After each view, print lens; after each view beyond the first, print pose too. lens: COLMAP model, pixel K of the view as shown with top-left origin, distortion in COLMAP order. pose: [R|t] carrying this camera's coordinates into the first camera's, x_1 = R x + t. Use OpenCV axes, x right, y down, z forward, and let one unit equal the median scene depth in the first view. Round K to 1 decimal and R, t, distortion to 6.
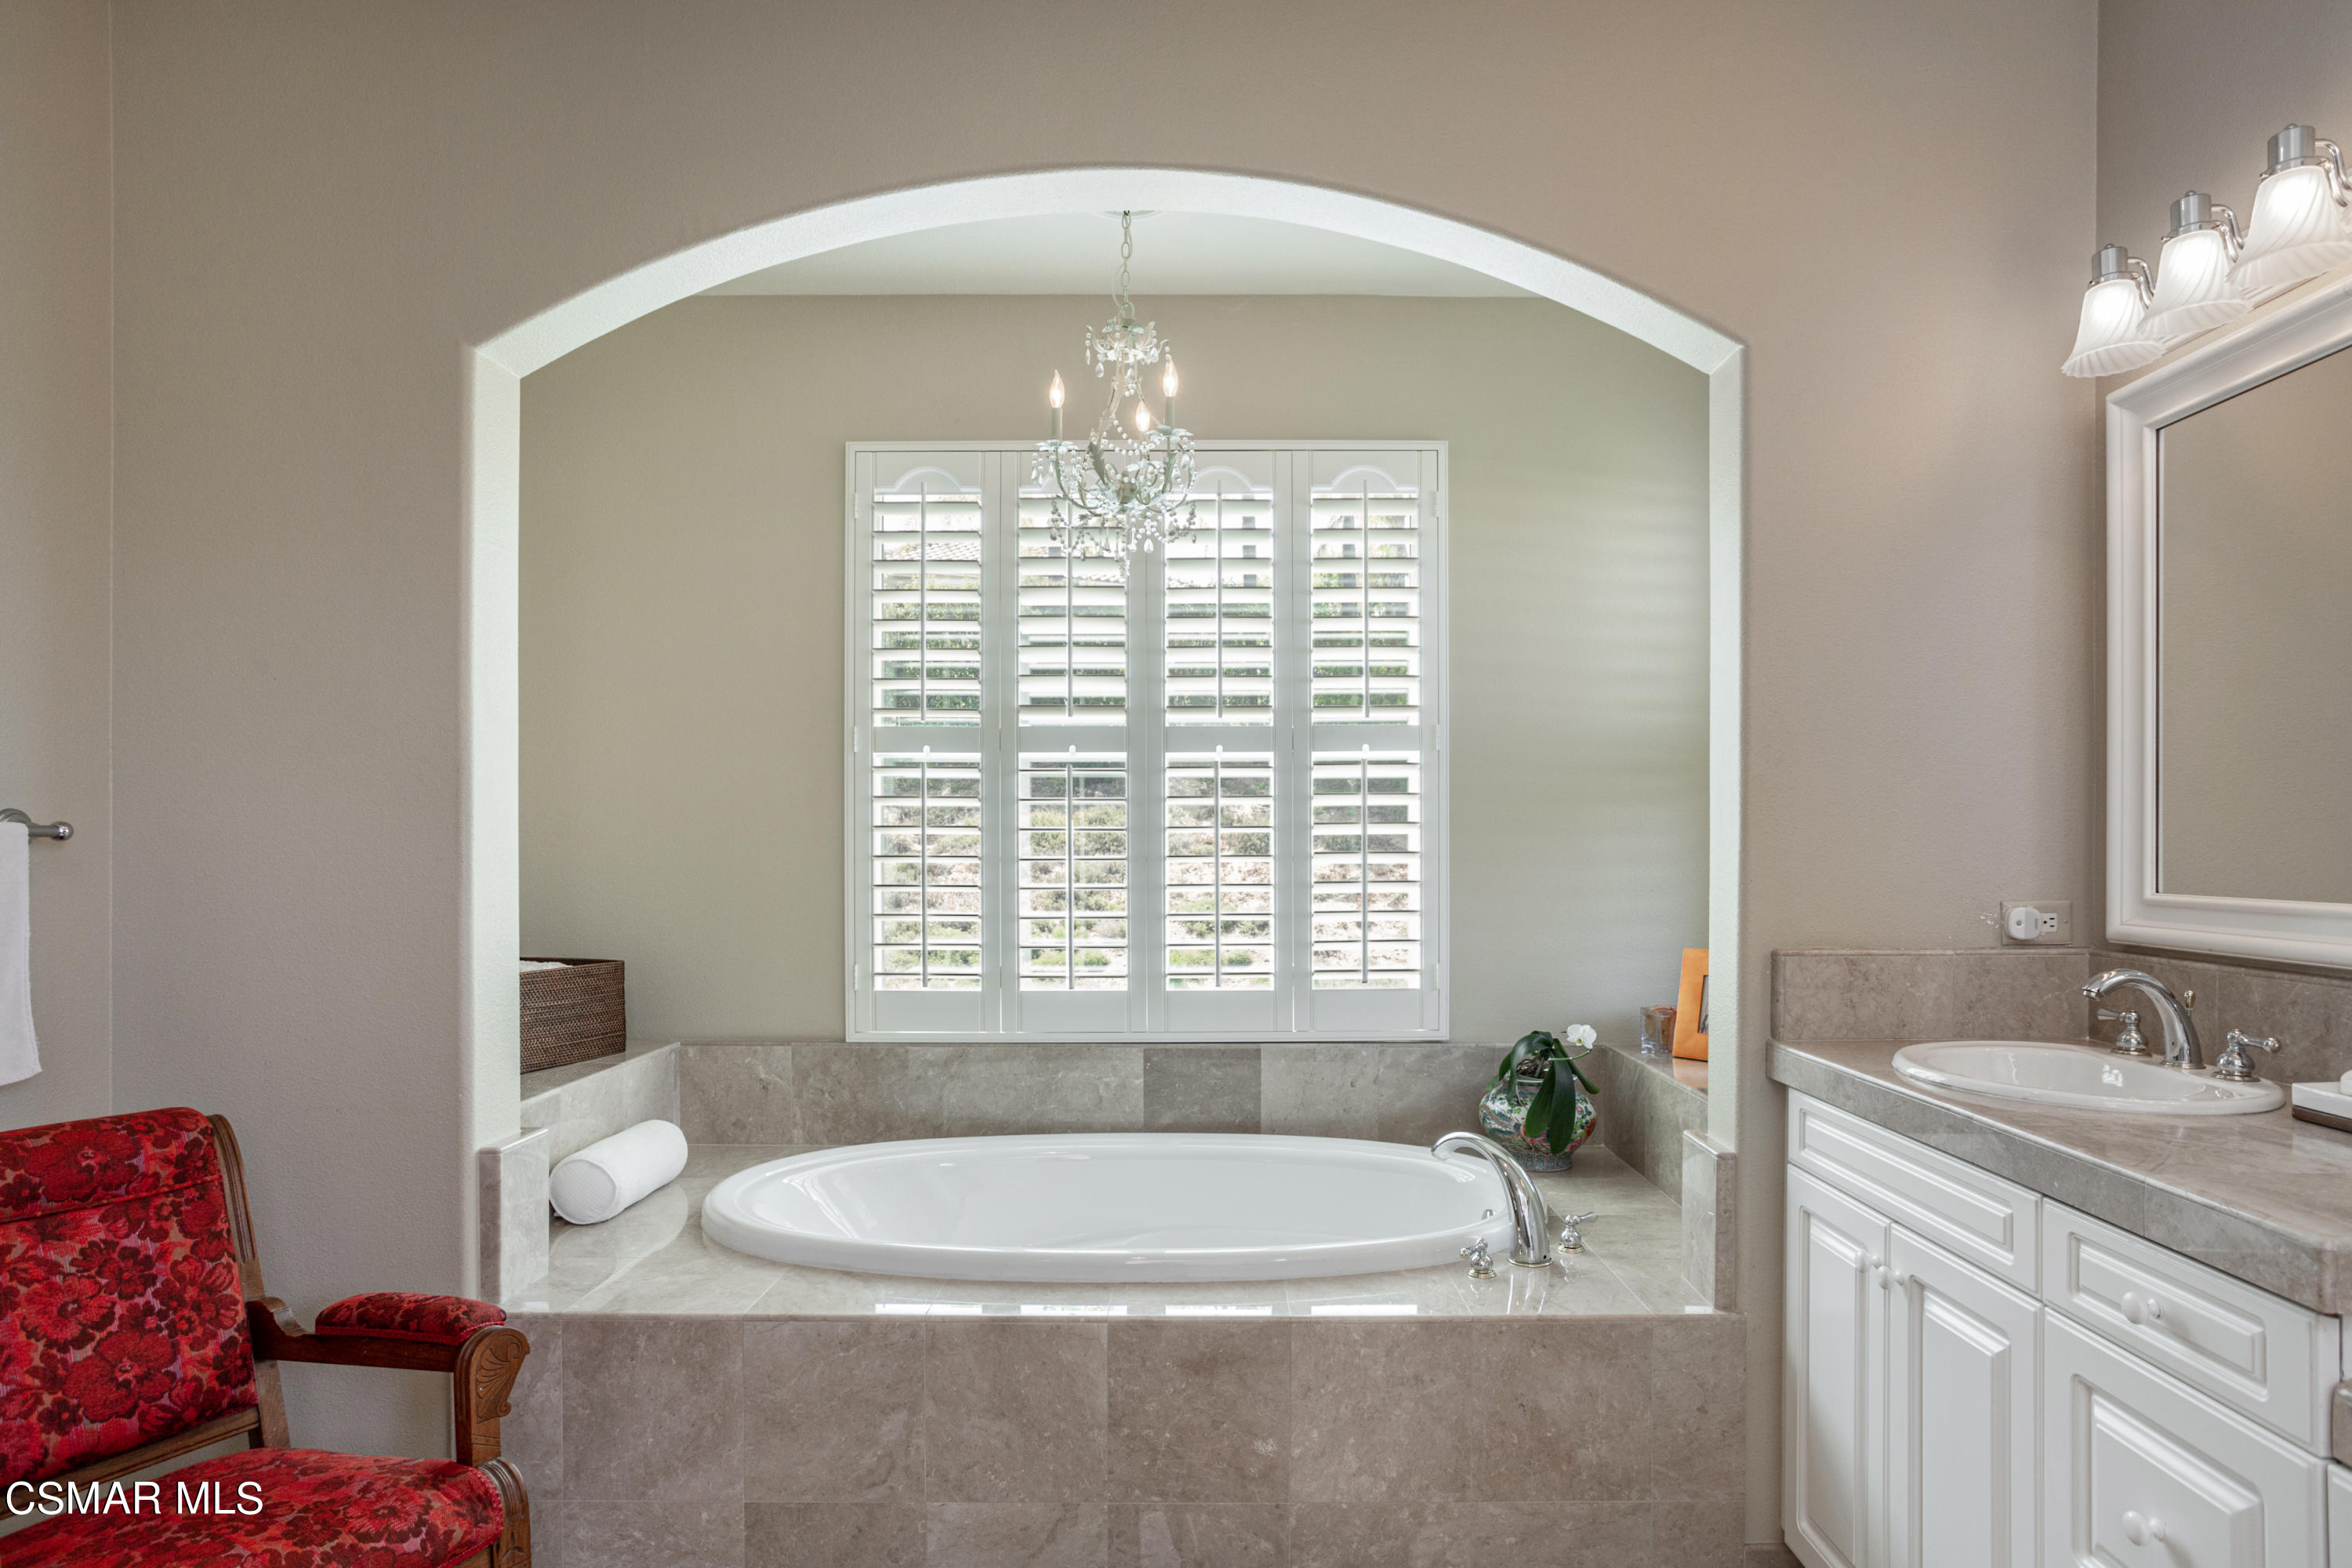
lens RADIAL K [[1370.6, 0, 1212.5], [0, 1370.6, 847.0], [0, 0, 1]] dist [-0.037308, 0.001994]
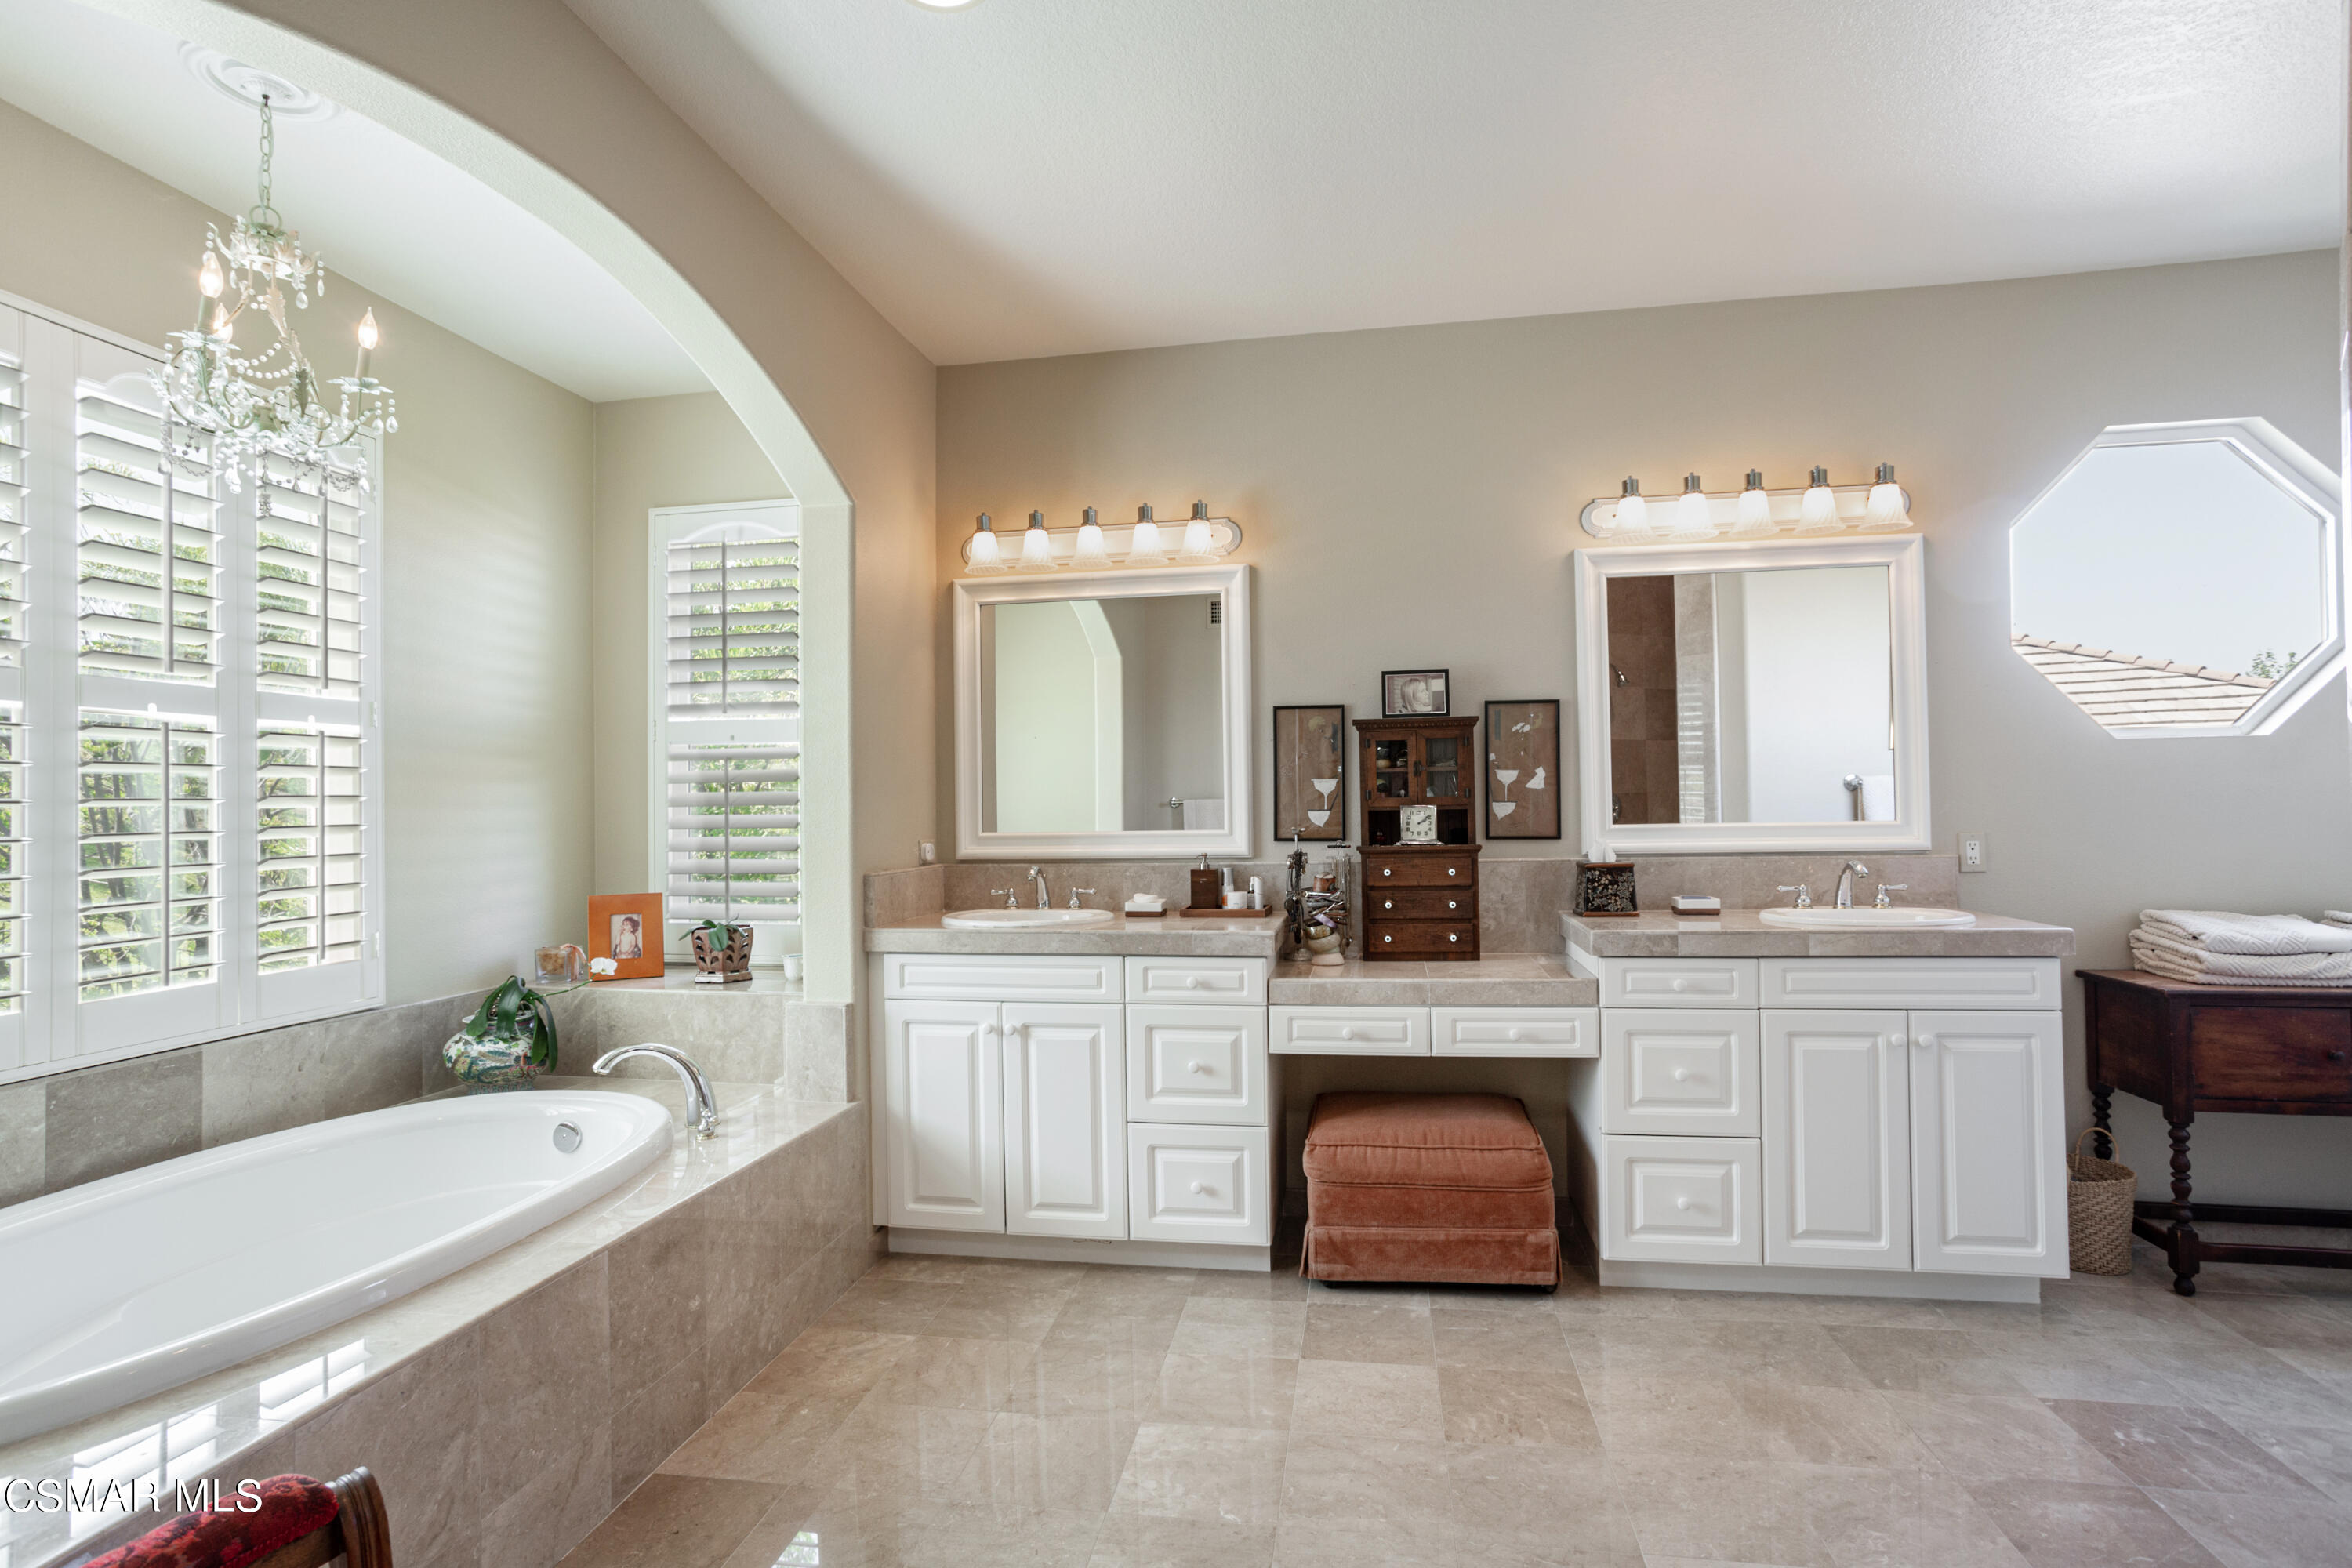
lens RADIAL K [[1159.7, 0, 1179.0], [0, 1159.7, 784.6], [0, 0, 1]] dist [-0.002570, 0.001187]
pose [[0.168495, 0.017371, 0.985549, -0.912195], [0.018079, 0.999622, -0.020710, 0.002455], [-0.985537, 0.021307, 0.168117, 0.378170]]
